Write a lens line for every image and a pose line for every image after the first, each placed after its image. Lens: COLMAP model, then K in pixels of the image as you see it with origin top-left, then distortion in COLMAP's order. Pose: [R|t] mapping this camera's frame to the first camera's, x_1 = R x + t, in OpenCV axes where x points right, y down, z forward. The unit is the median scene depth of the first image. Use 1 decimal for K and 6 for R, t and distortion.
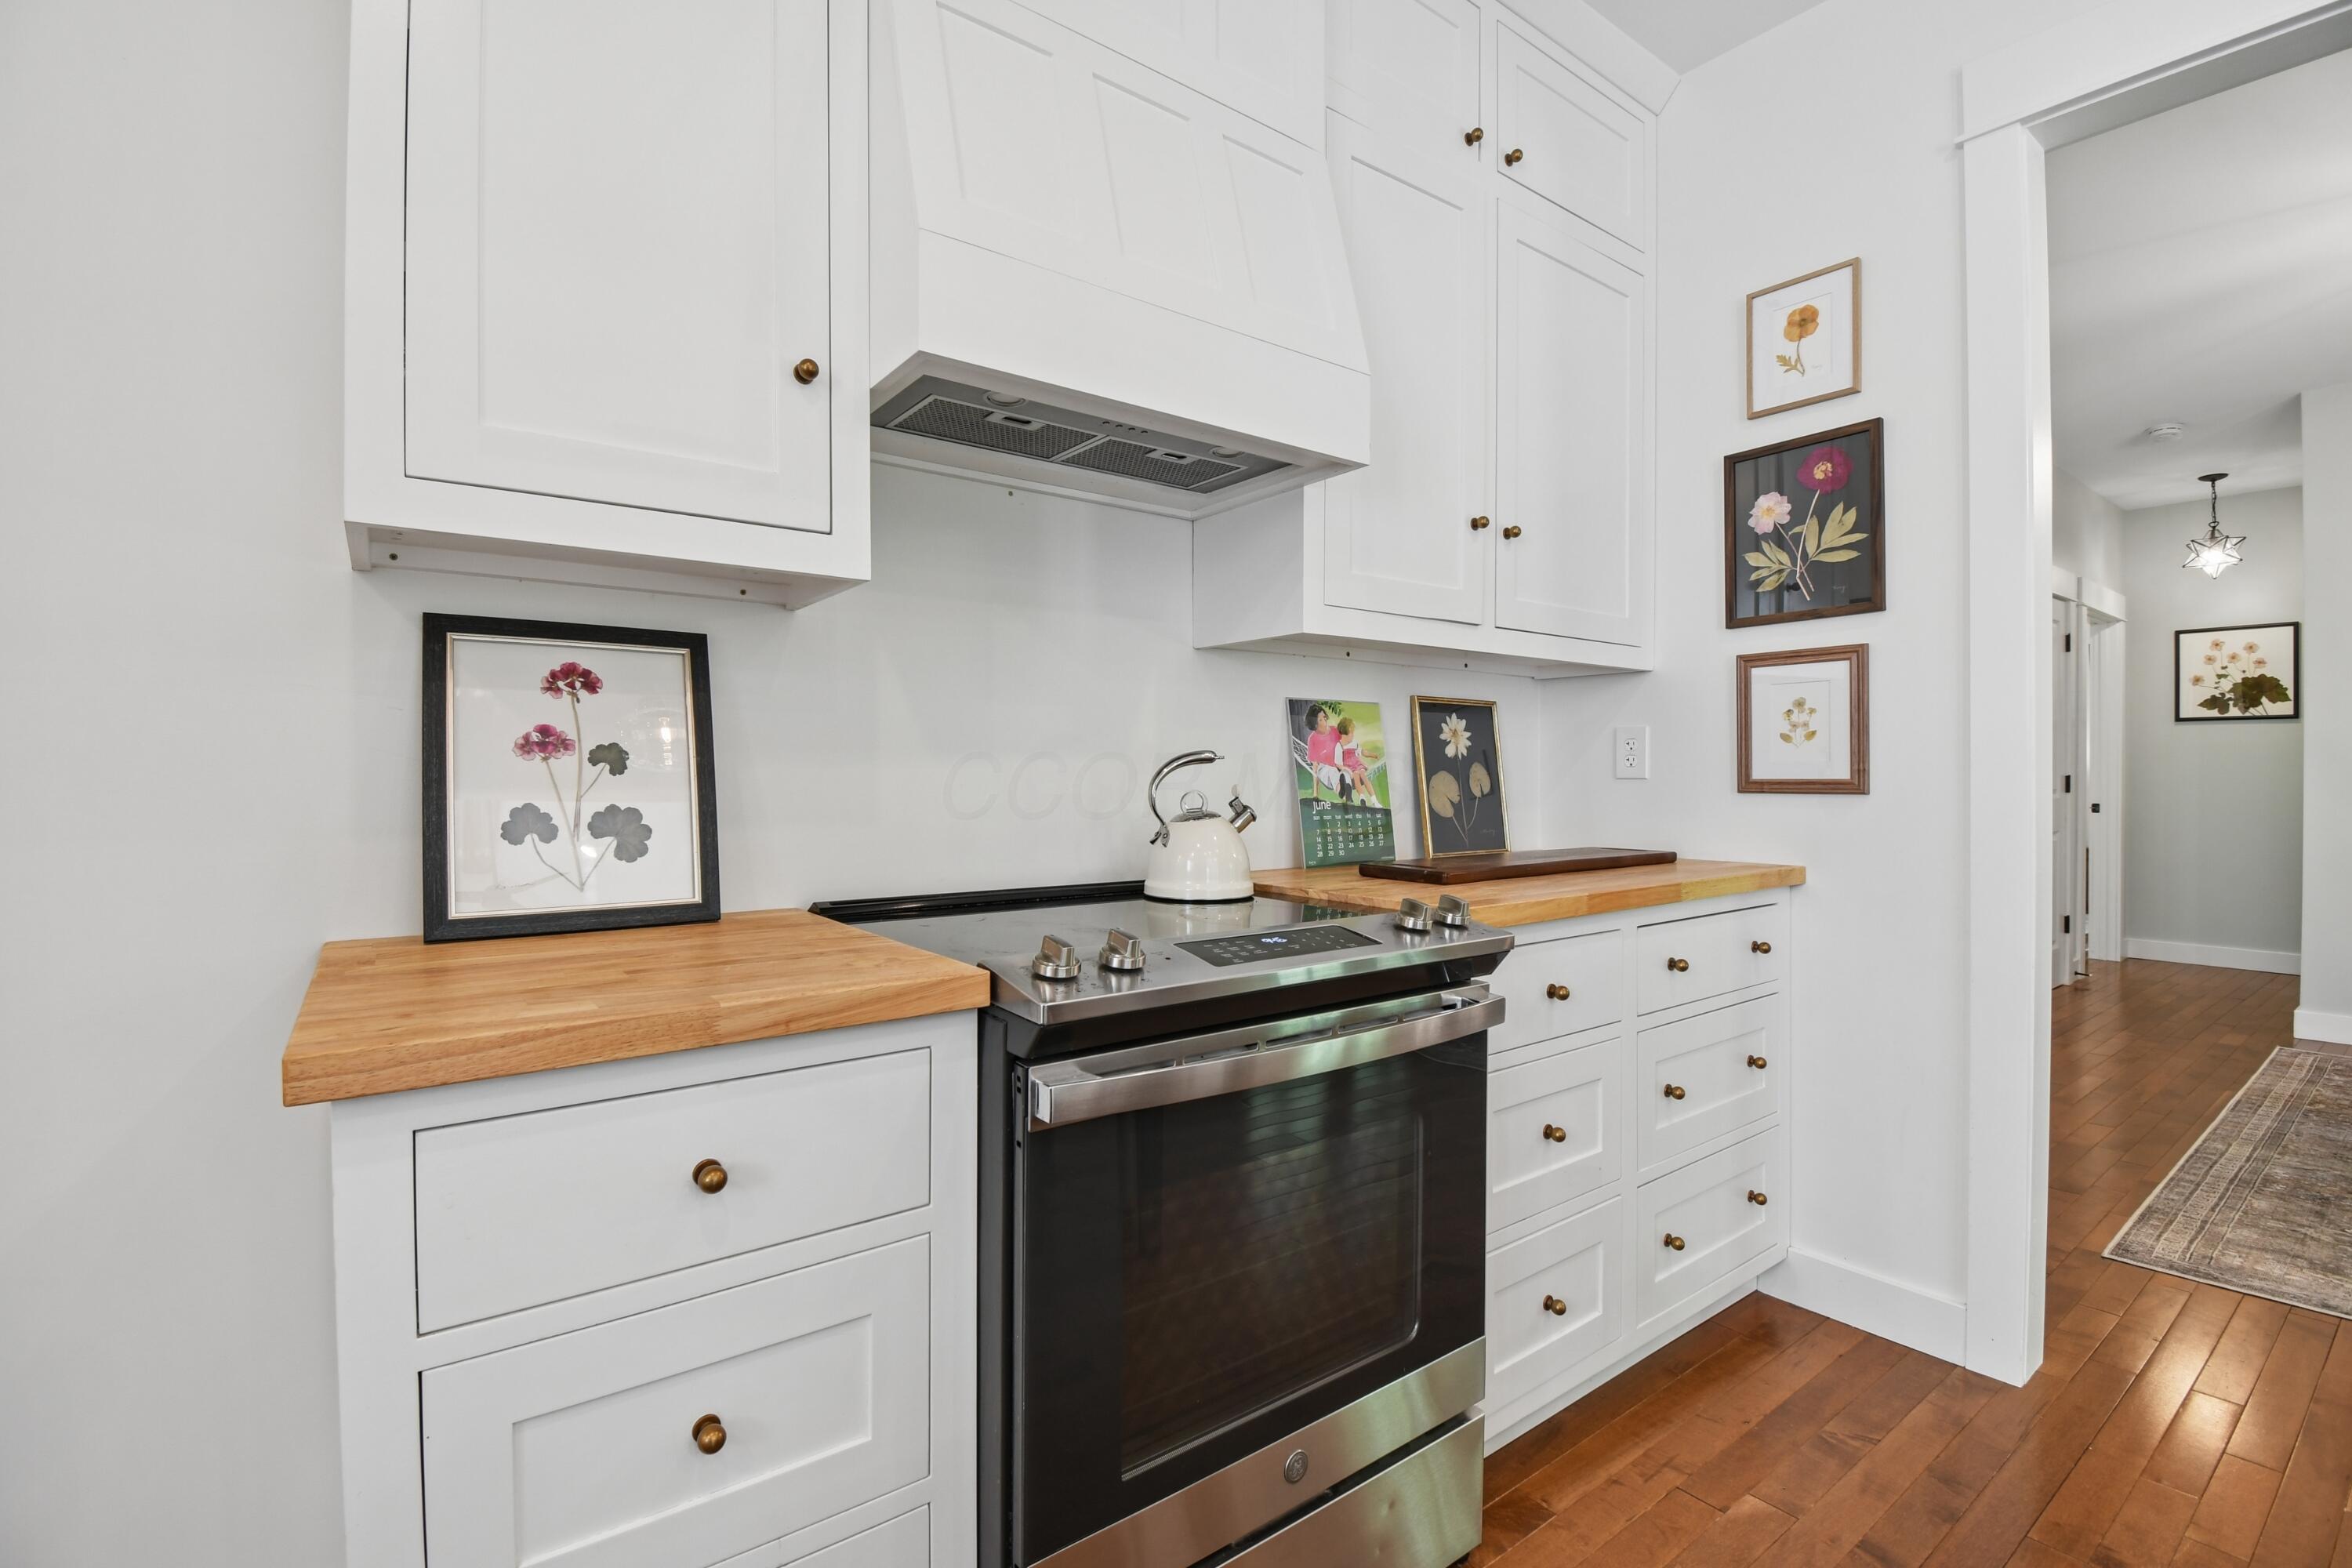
lens RADIAL K [[1058.7, 0, 1183.0], [0, 1058.7, 793.0], [0, 0, 1]] dist [-0.016219, -0.002279]
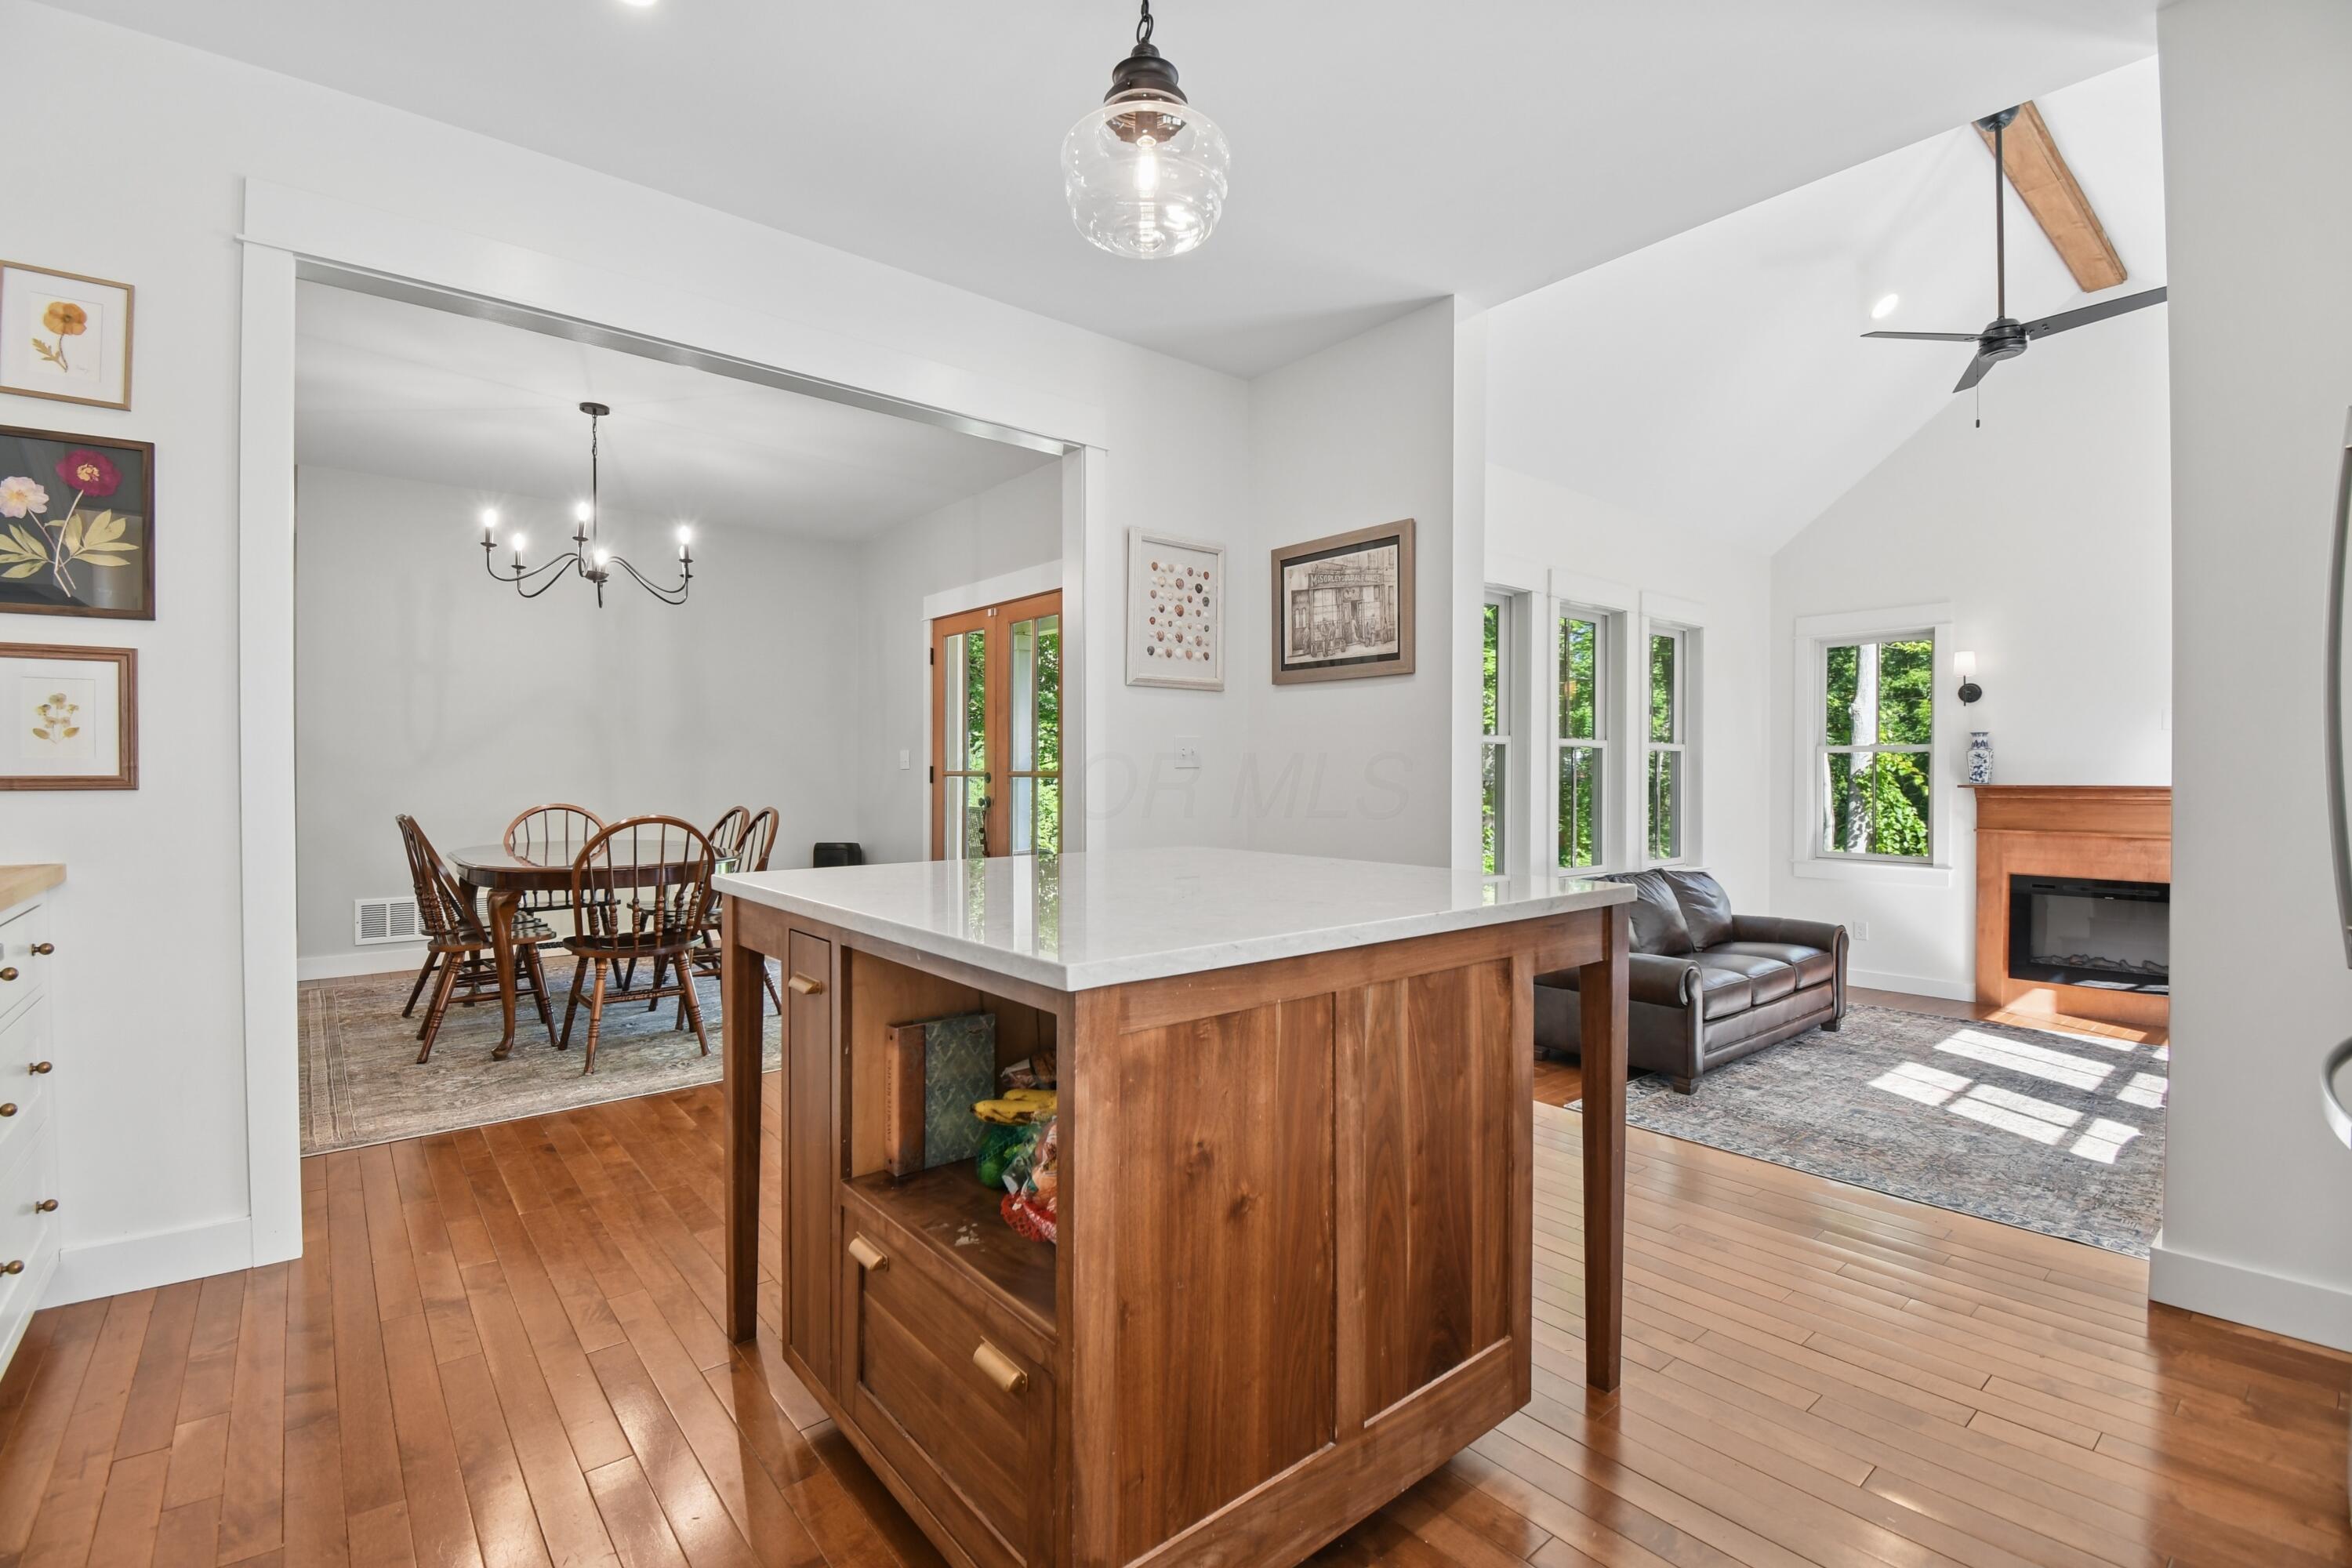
lens RADIAL K [[1058.7, 0, 1174.1], [0, 1058.7, 781.1], [0, 0, 1]] dist [-0.016219, -0.002279]
pose [[-0.041803, -0.005794, 0.999109, -0.436108], [0.008353, 0.999946, 0.006148, -0.005349], [-0.999091, 0.008602, -0.041753, -0.008505]]
